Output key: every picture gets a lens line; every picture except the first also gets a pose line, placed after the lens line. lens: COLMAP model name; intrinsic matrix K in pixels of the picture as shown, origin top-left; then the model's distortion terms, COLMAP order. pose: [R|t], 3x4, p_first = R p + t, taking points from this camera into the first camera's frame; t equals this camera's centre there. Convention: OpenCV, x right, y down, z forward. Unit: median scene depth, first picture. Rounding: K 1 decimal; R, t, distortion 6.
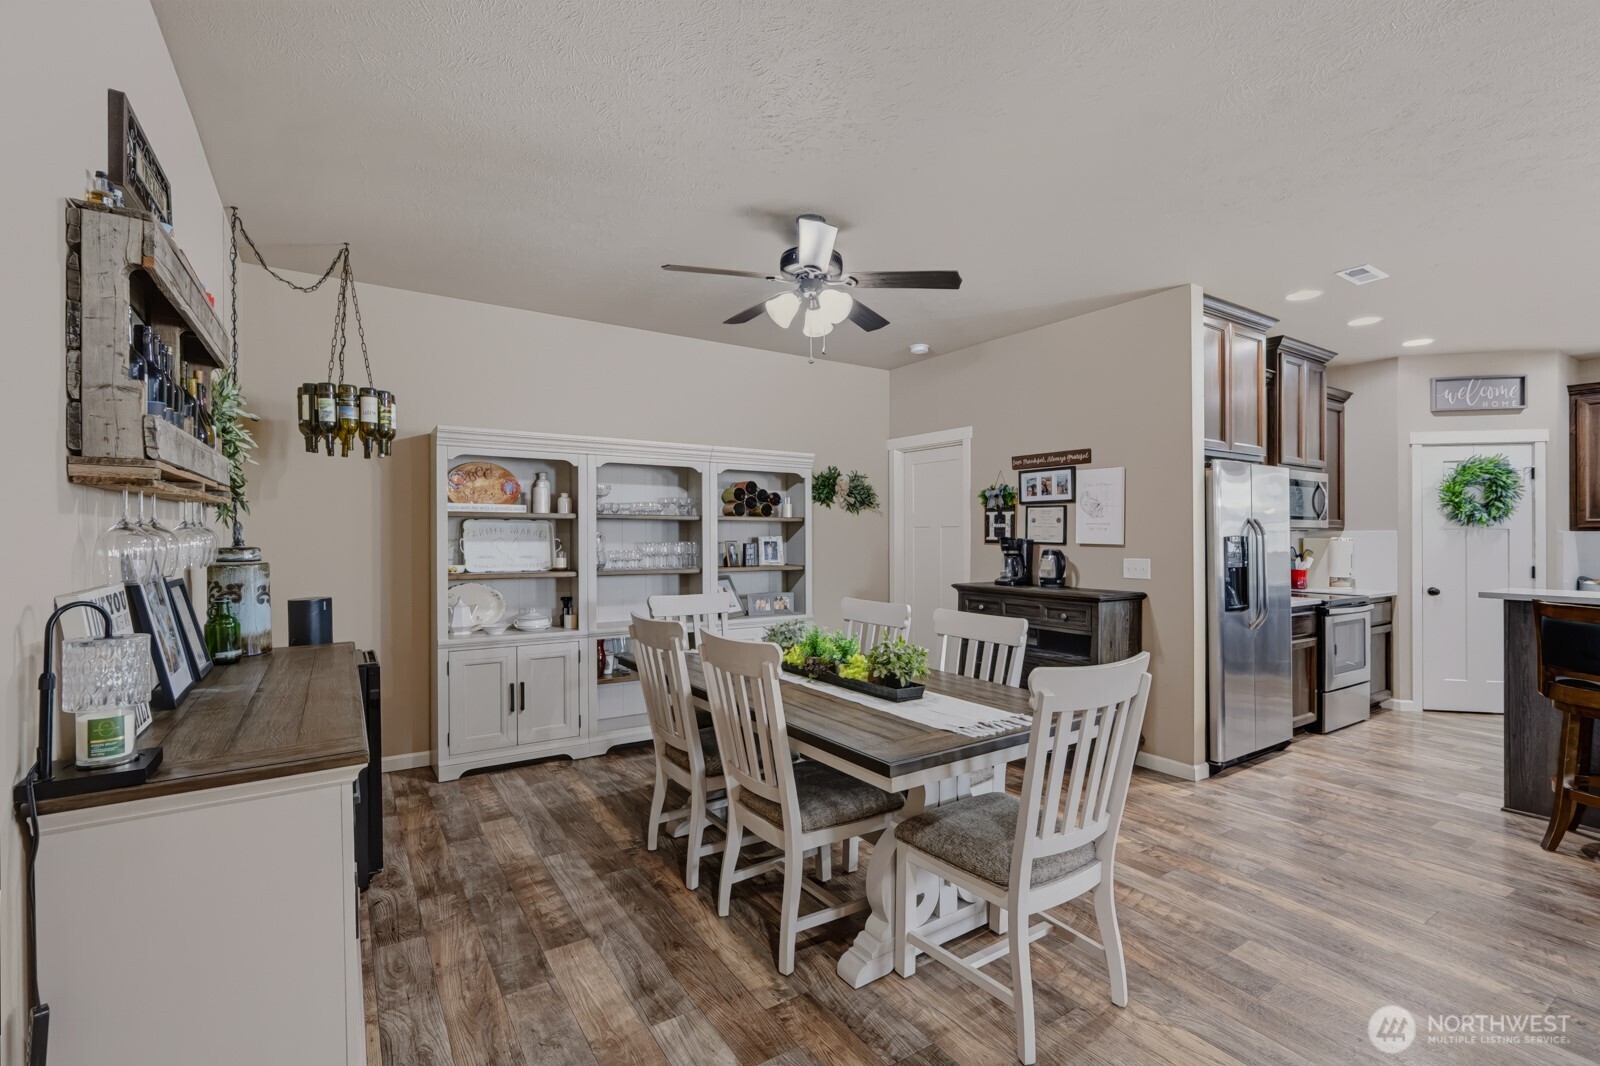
lens RADIAL K [[725.5, 0, 812.0], [0, 725.5, 524.7], [0, 0, 1]] dist [-0.005263, -0.000264]
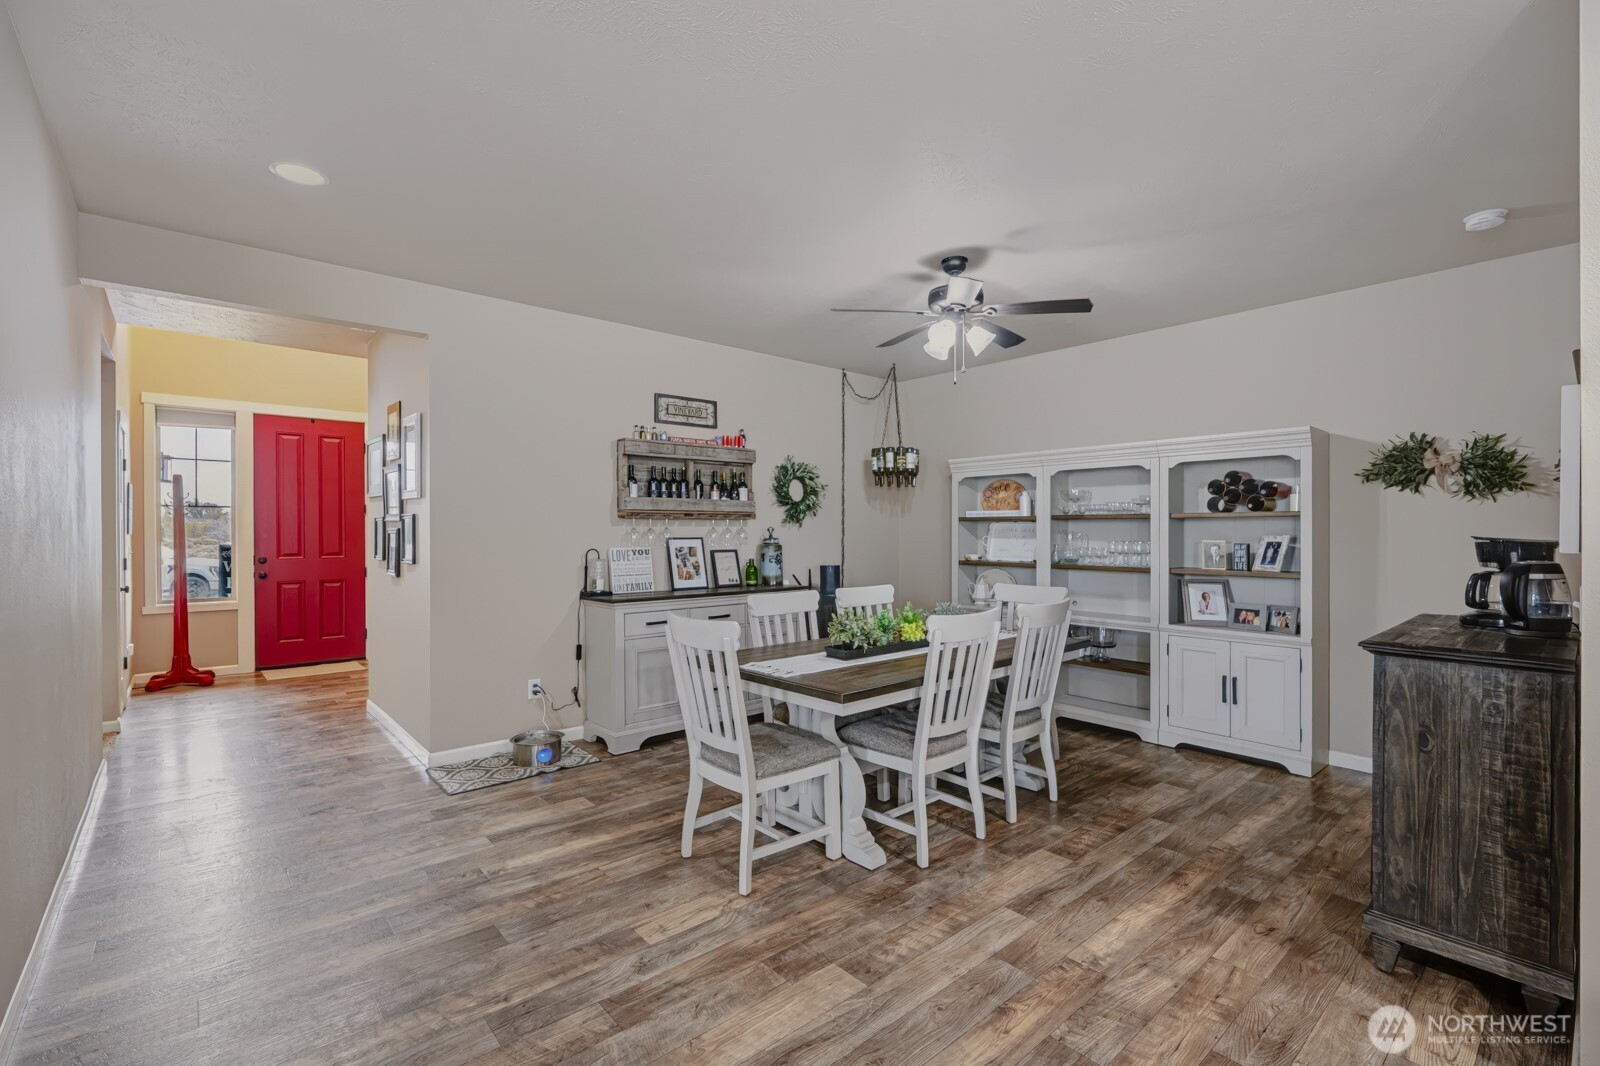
lens RADIAL K [[725.5, 0, 808.7], [0, 725.5, 540.0], [0, 0, 1]] dist [-0.005263, -0.000264]
pose [[0.123082, 0.012941, -0.992312, 0.742876], [0.015977, 0.999760, 0.015020, 0.001151], [0.992268, -0.017703, 0.122846, 0.413221]]
